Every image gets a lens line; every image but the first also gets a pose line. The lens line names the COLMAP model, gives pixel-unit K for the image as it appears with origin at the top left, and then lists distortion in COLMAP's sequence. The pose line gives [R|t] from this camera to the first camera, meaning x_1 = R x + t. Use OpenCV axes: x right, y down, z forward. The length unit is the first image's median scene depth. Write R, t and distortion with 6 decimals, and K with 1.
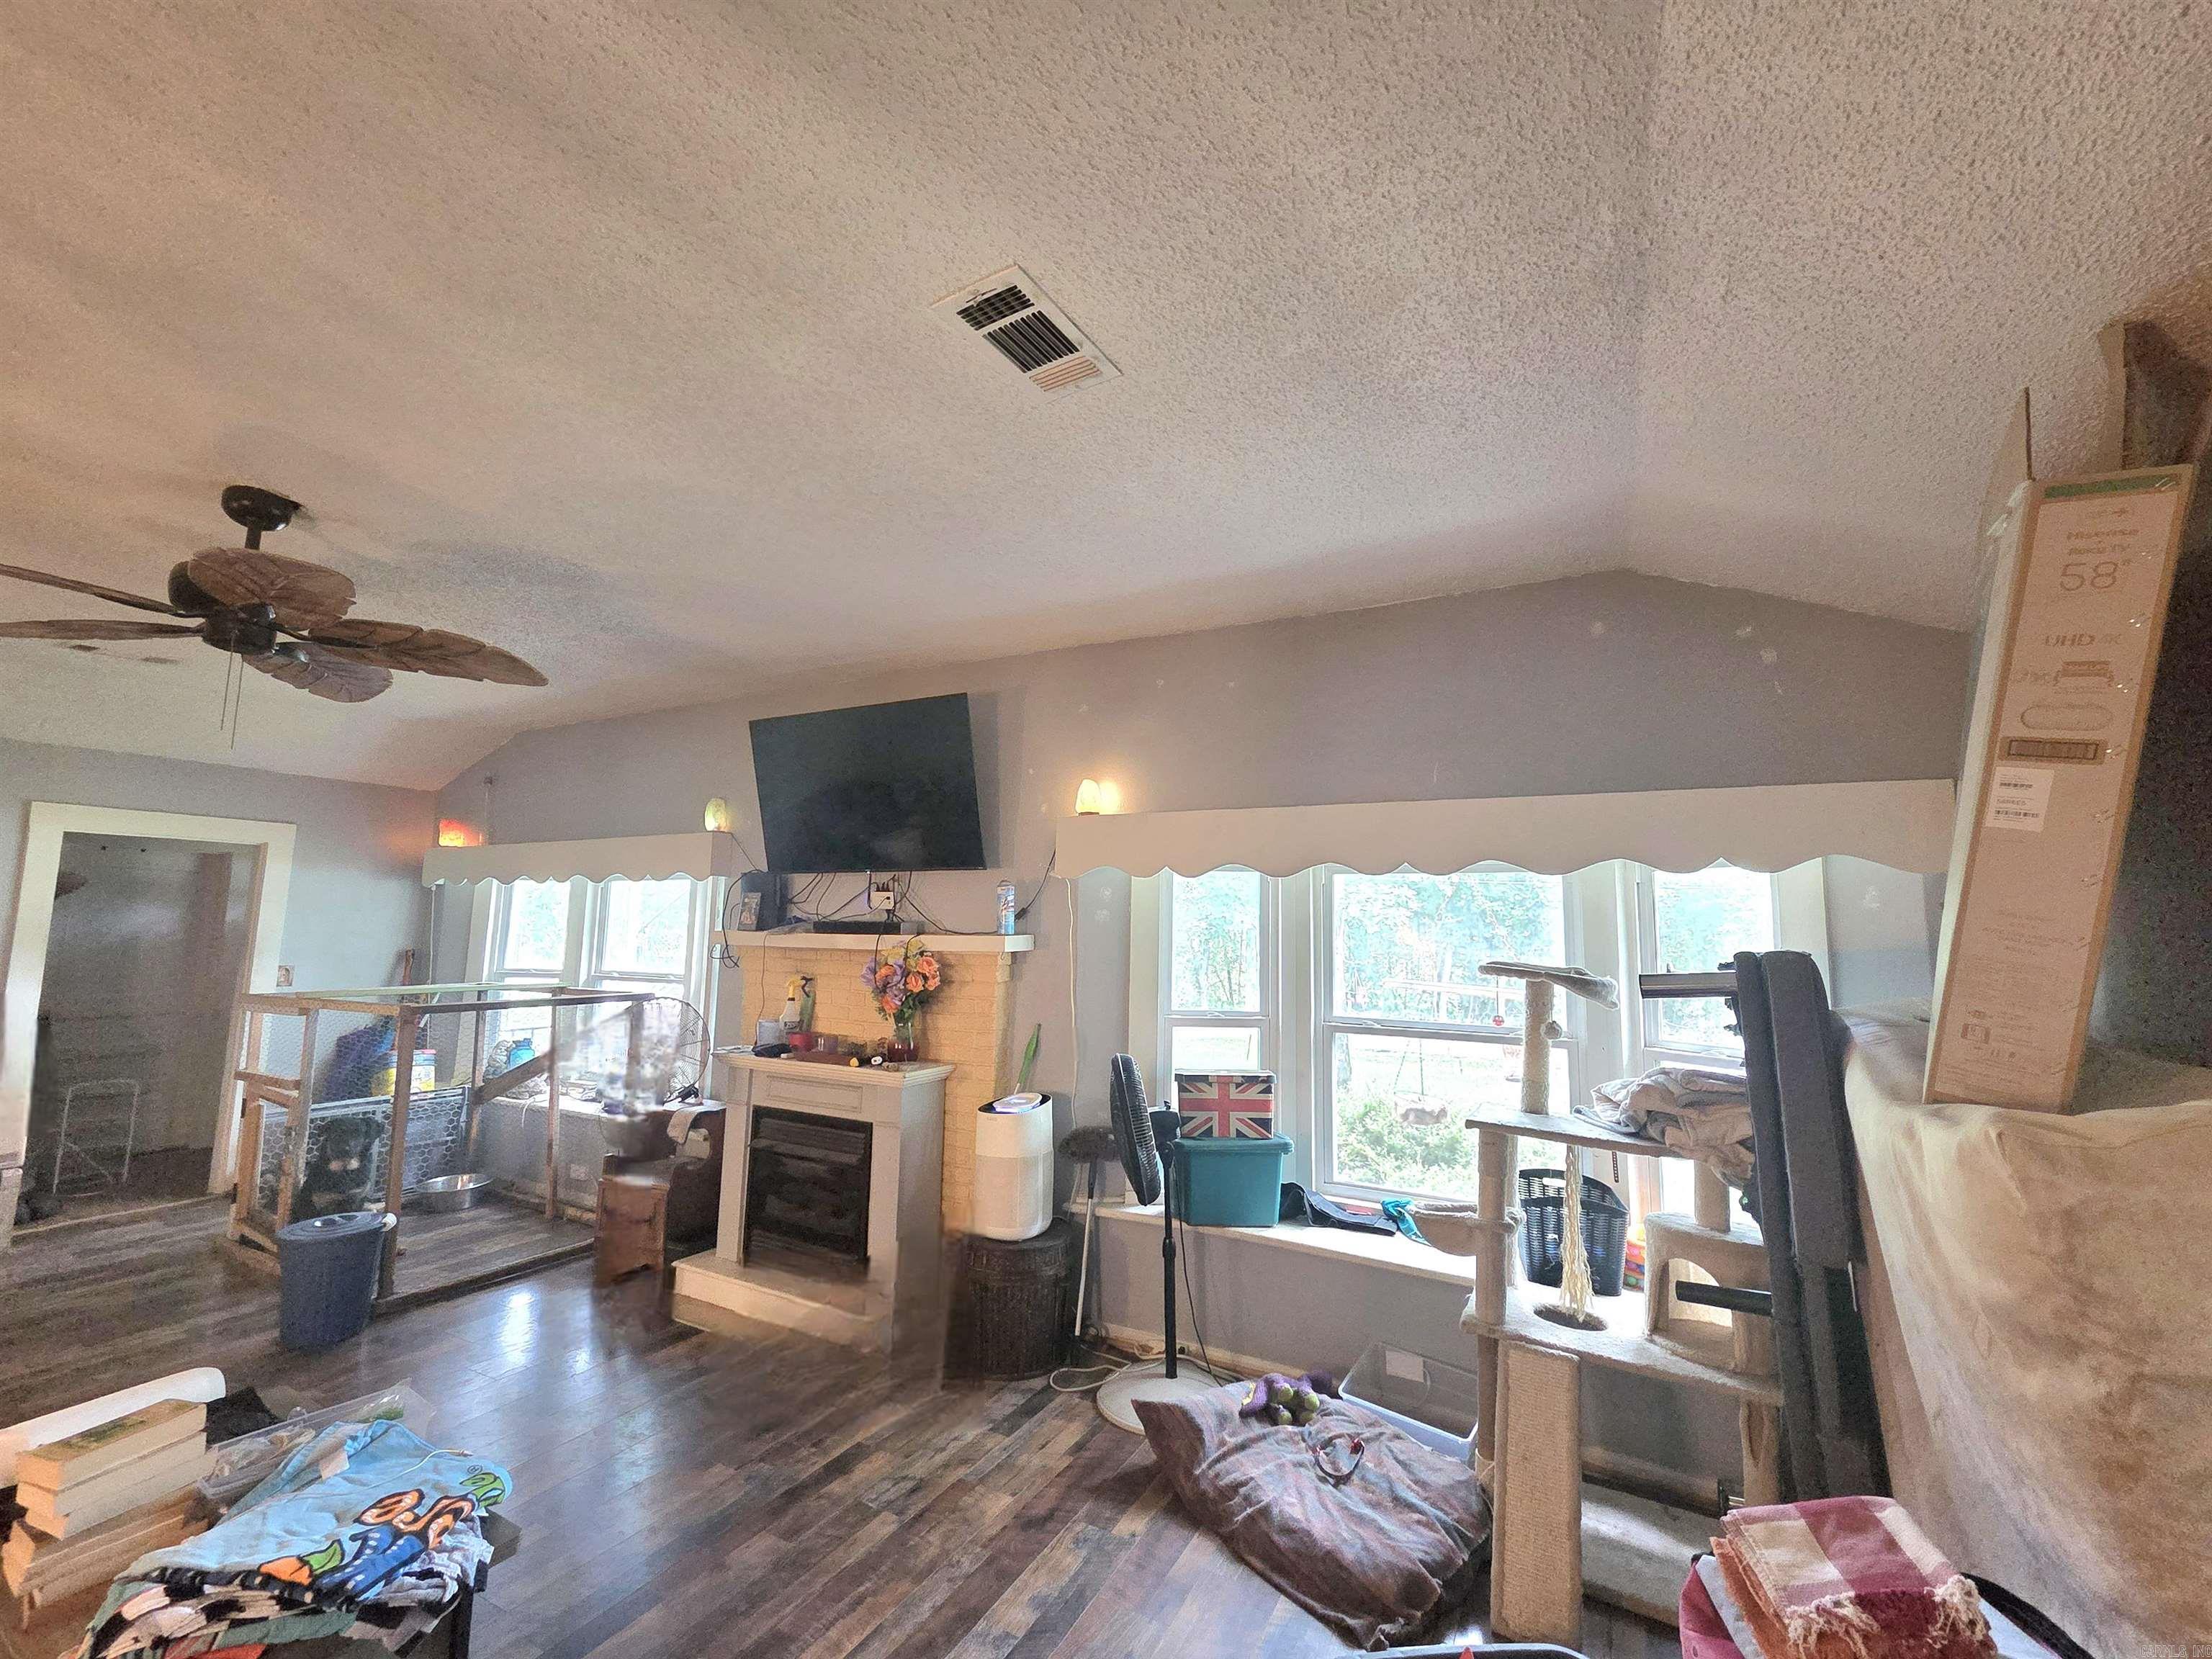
lens RADIAL K [[904.6, 0, 1112.7], [0, 904.6, 830.3], [0, 0, 1]] dist [0.008358, -0.000135]
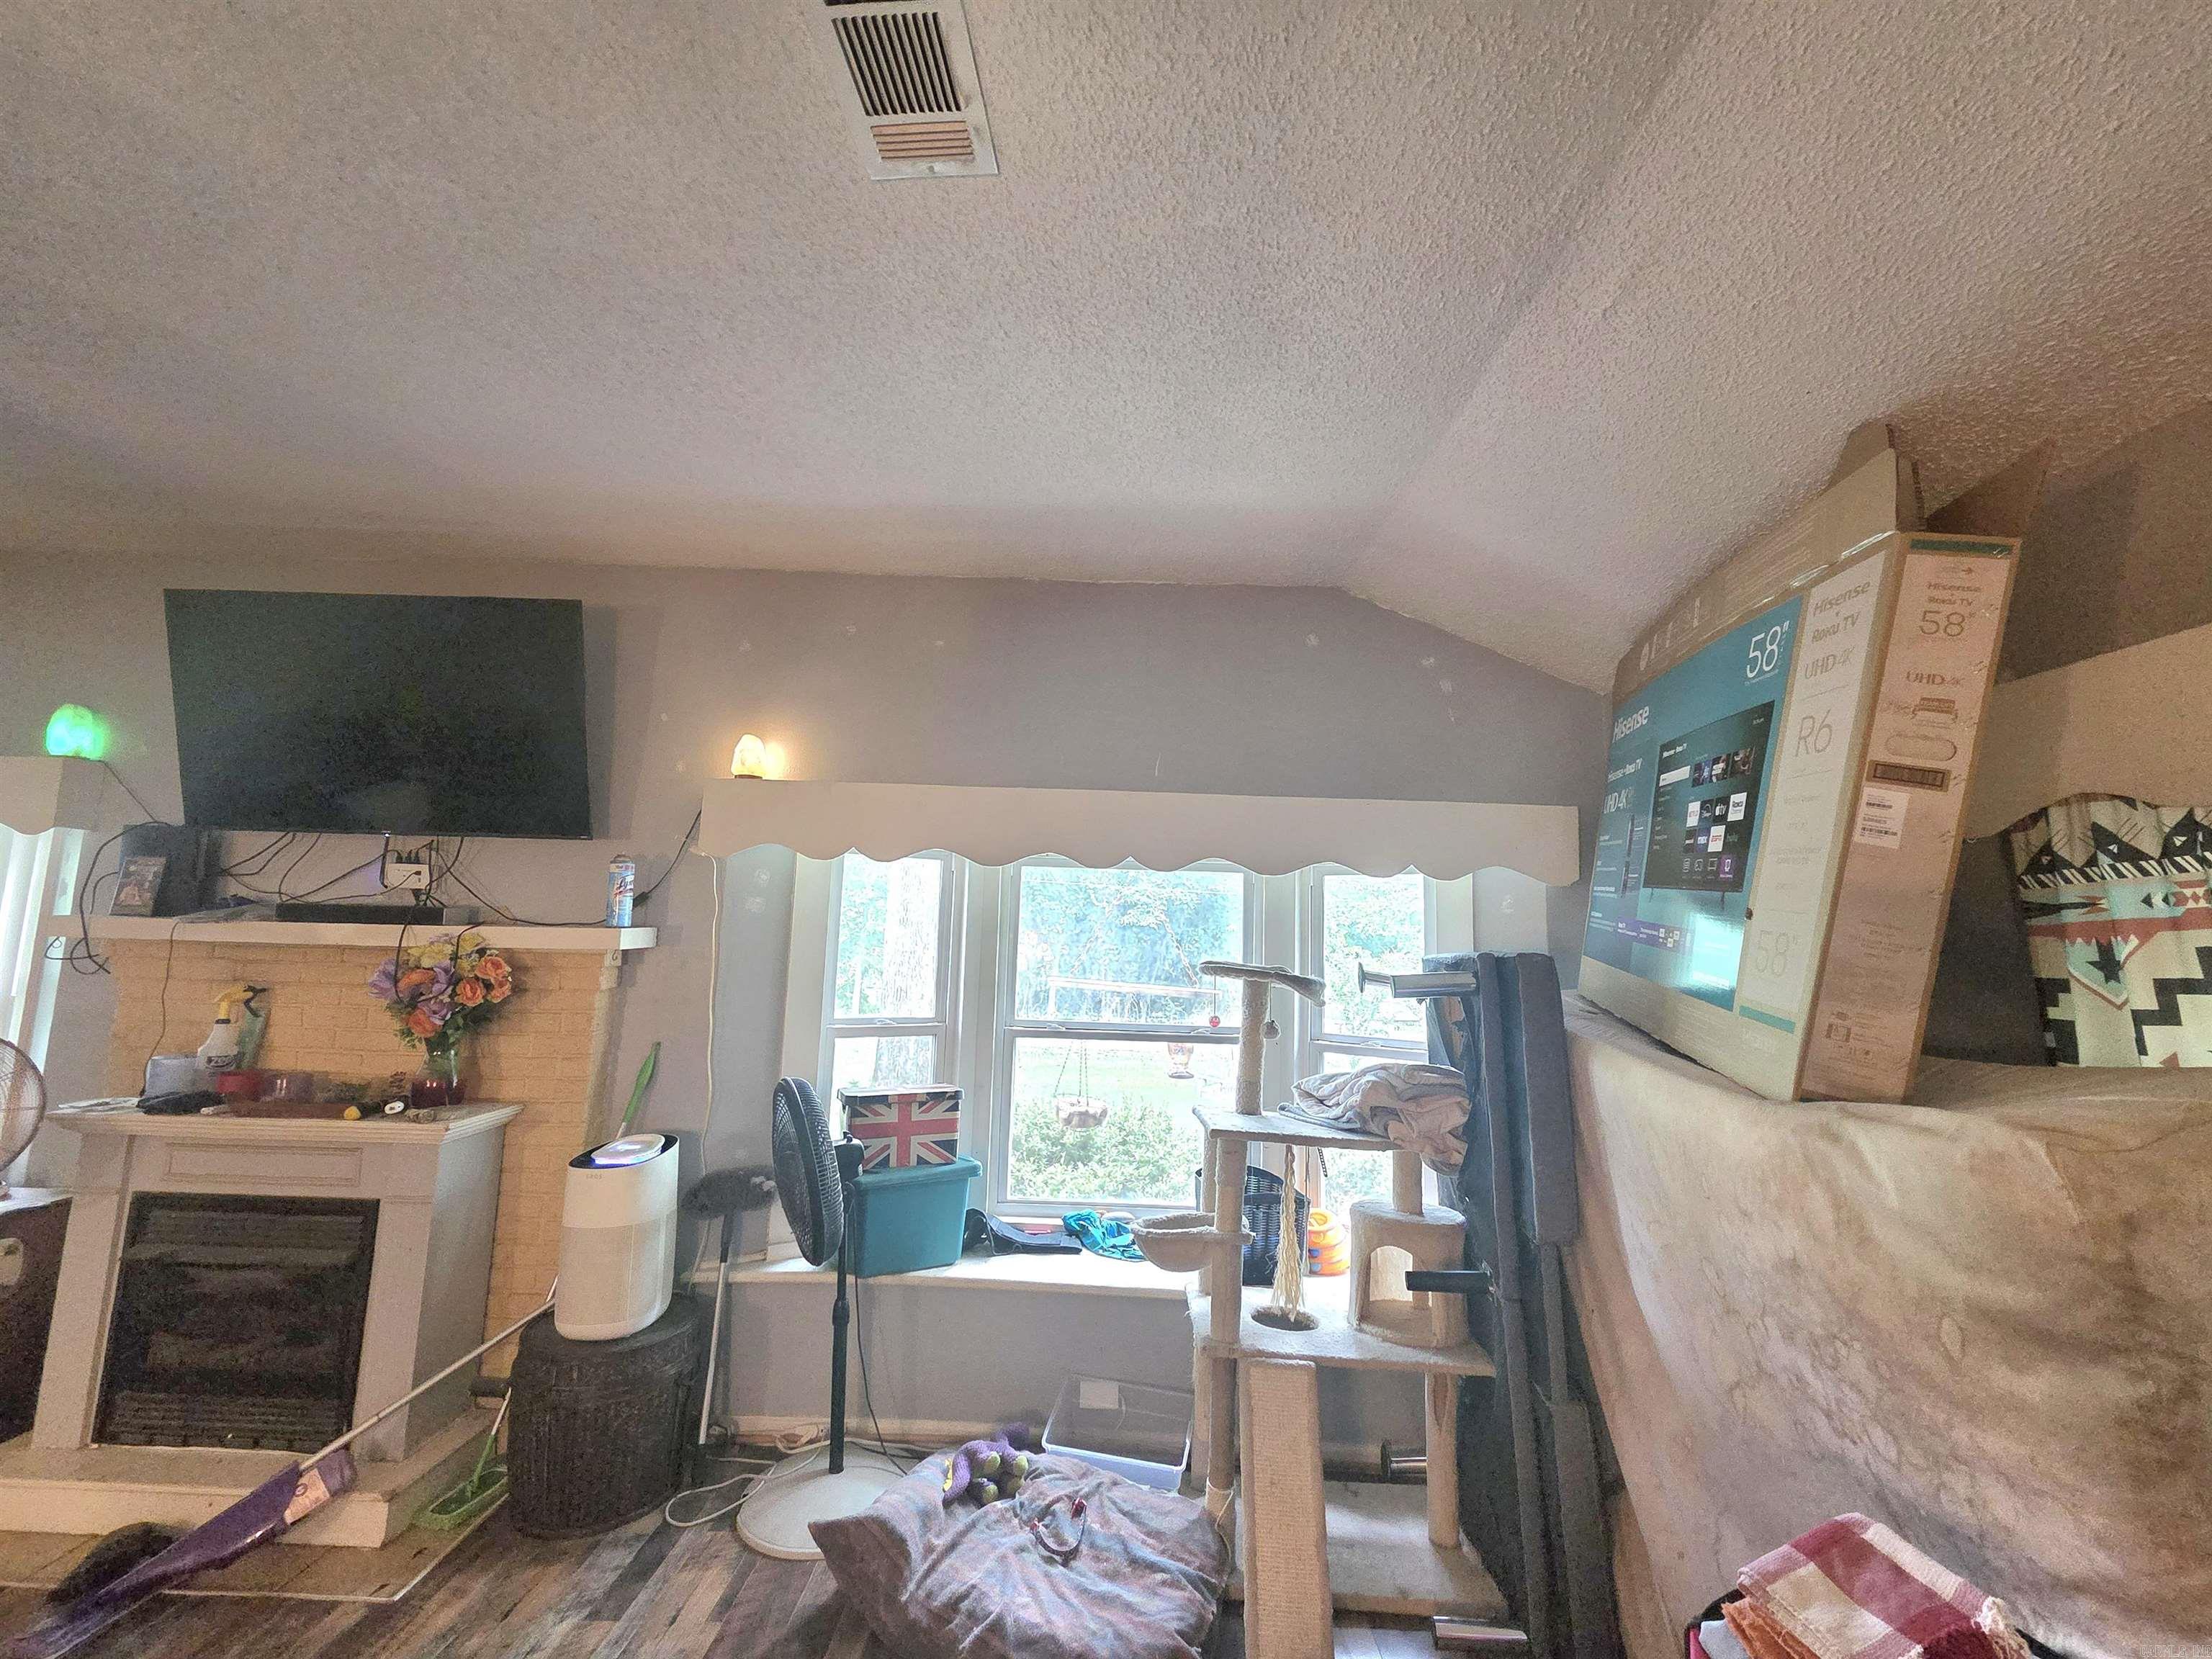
lens RADIAL K [[904.6, 0, 1108.1], [0, 904.6, 827.4], [0, 0, 1]] dist [0.008358, -0.000135]
pose [[0.890204, 0.062833, 0.451208, -0.125317], [-0.063842, 0.997875, -0.013005, 0.019485], [-0.451066, -0.017229, 0.892324, 0.172196]]
